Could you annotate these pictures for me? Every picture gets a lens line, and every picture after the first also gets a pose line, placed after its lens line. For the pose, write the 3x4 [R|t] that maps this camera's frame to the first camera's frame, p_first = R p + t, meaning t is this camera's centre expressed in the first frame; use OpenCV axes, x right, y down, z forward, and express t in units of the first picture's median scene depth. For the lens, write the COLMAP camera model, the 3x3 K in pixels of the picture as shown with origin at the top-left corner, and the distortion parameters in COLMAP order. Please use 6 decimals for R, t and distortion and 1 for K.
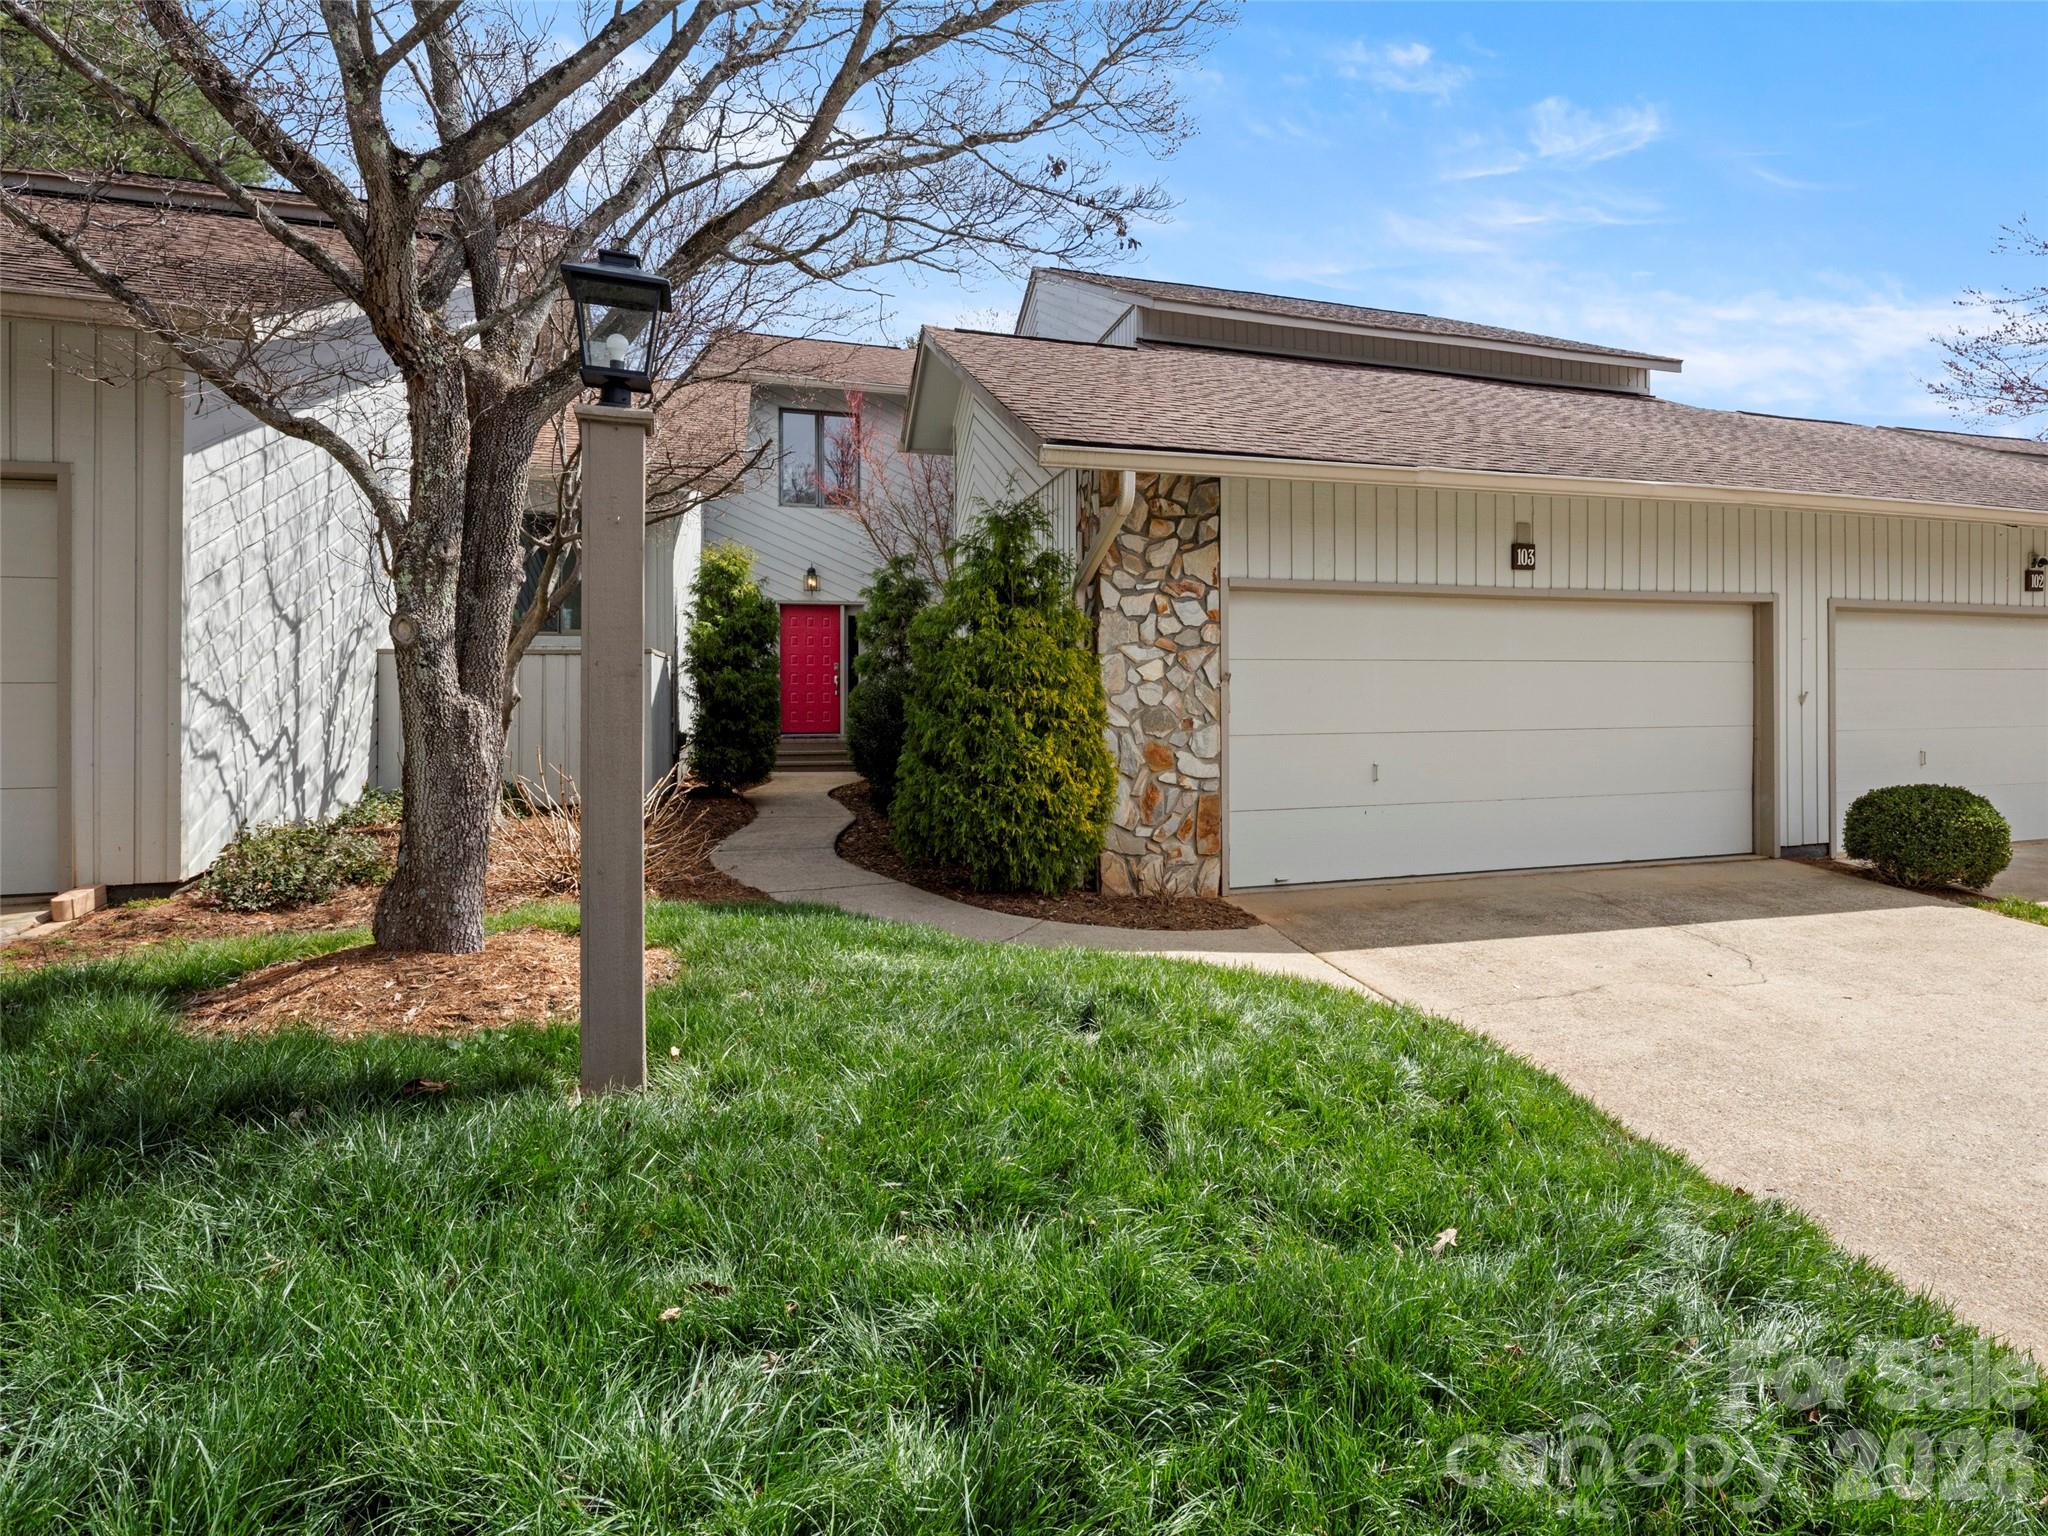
lens RADIAL K [[1123.9, 0, 1159.4], [0, 1123.9, 664.0], [0, 0, 1]] dist [0.009840, -0.008212]
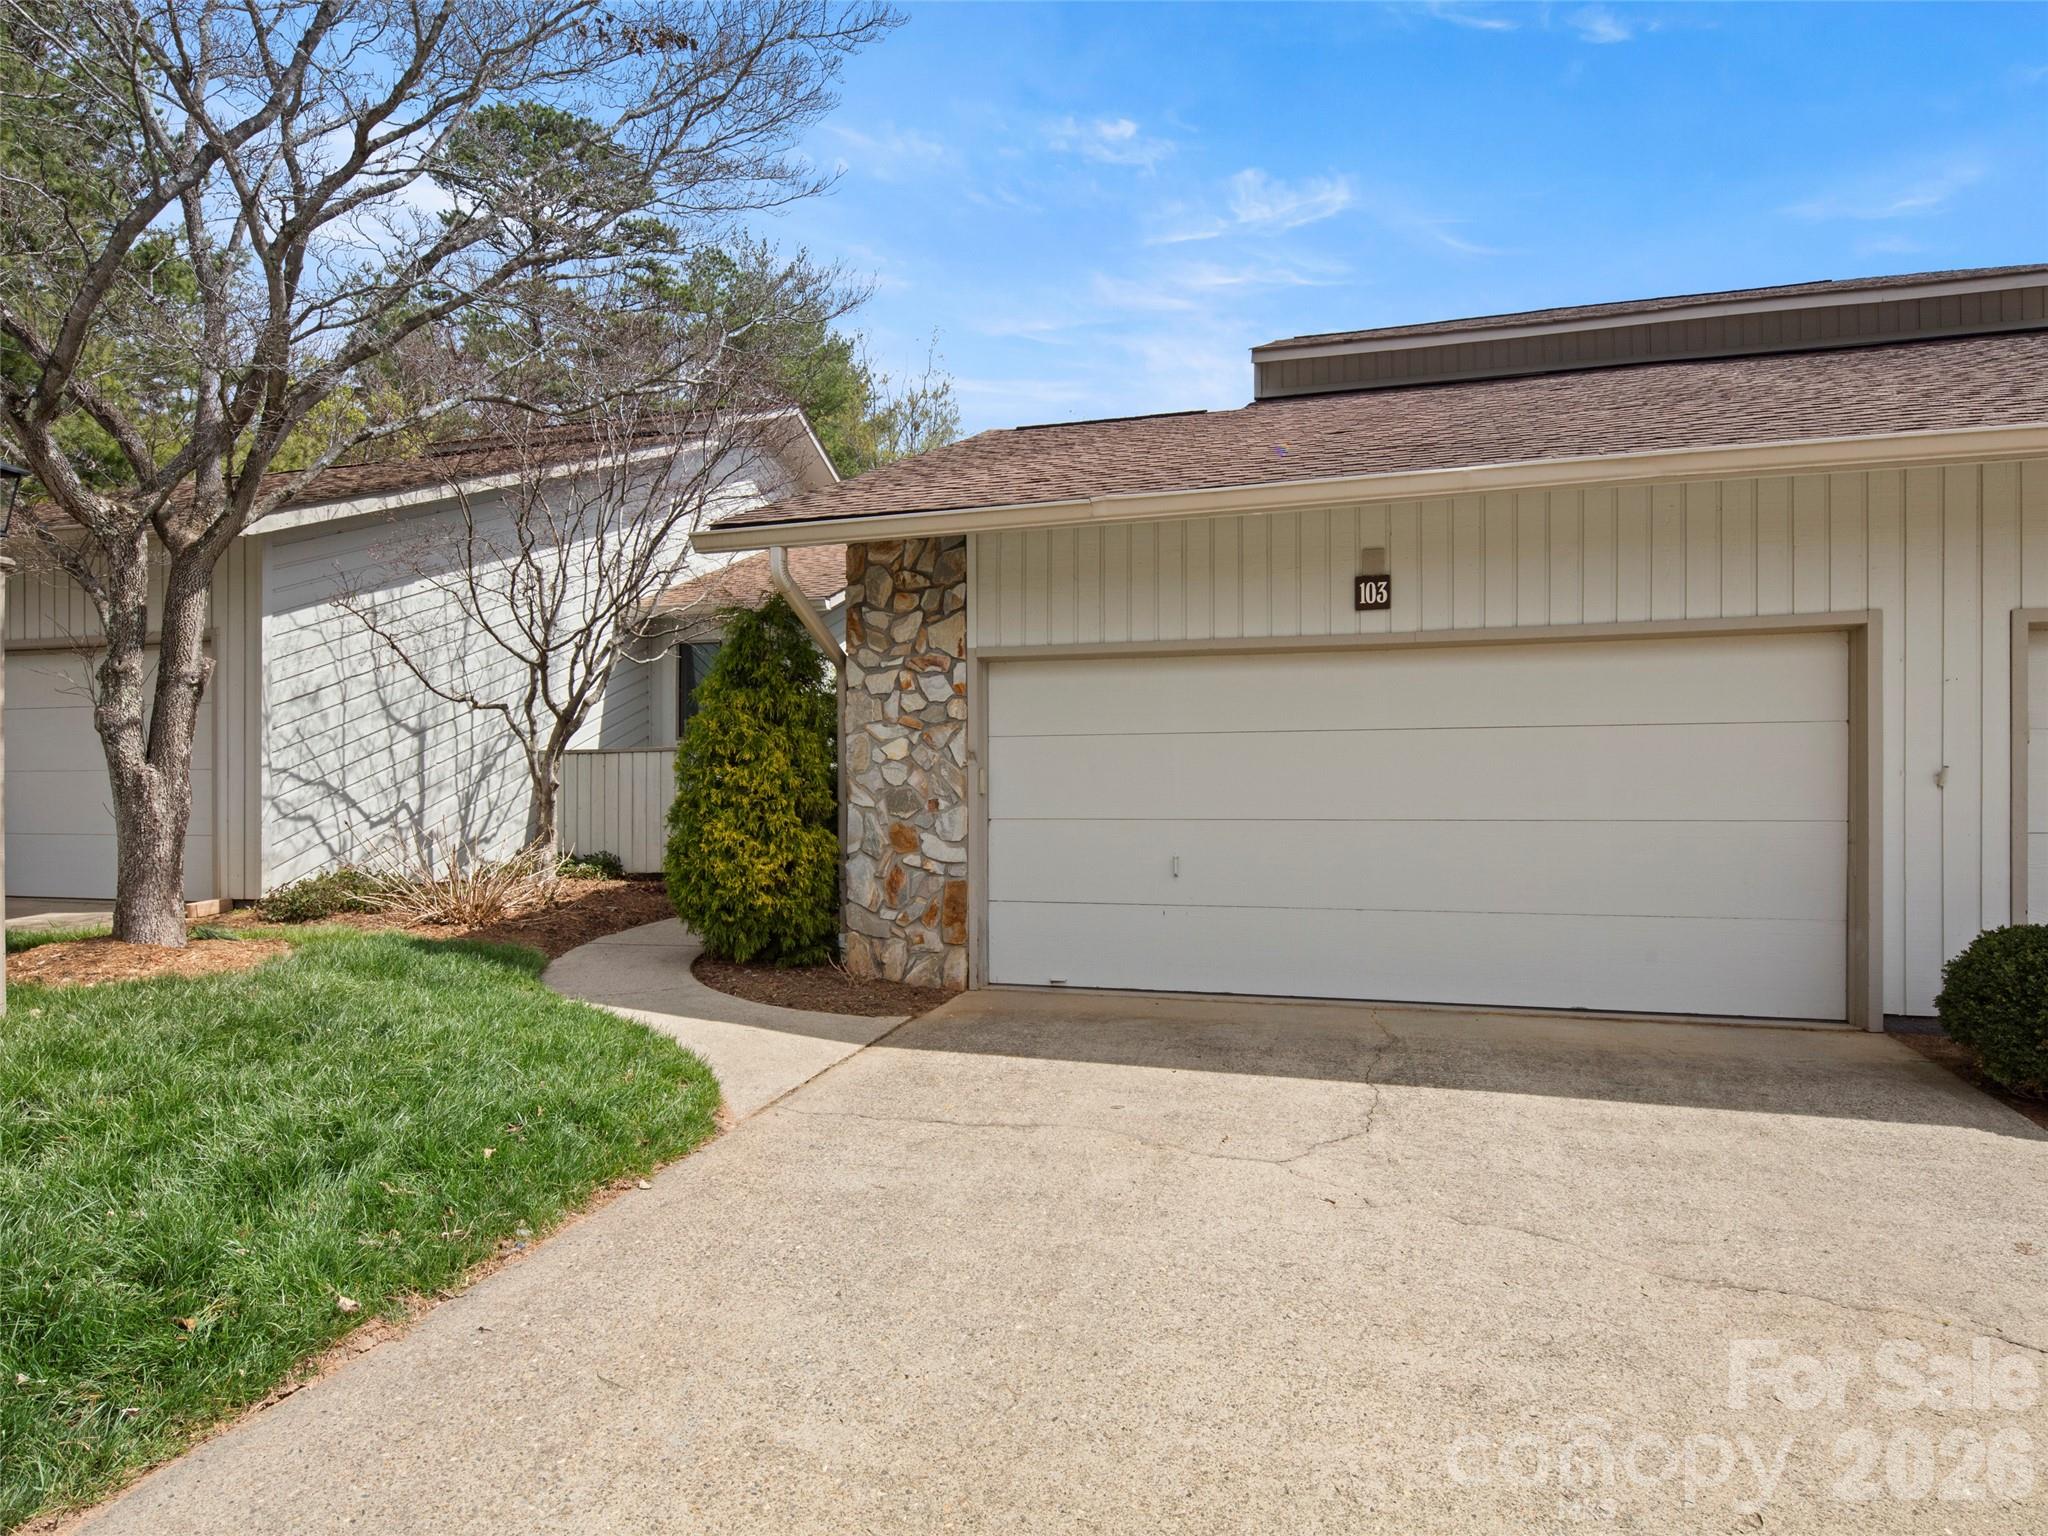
lens RADIAL K [[1123.9, 0, 1025.6], [0, 1123.9, 781.2], [0, 0, 1]] dist [0.009840, -0.008212]
pose [[0.819859, -0.008711, -0.572499, 0.637058], [0.009941, 0.999950, -0.000977, 0.035318], [0.572478, -0.004890, 0.819905, 0.265188]]
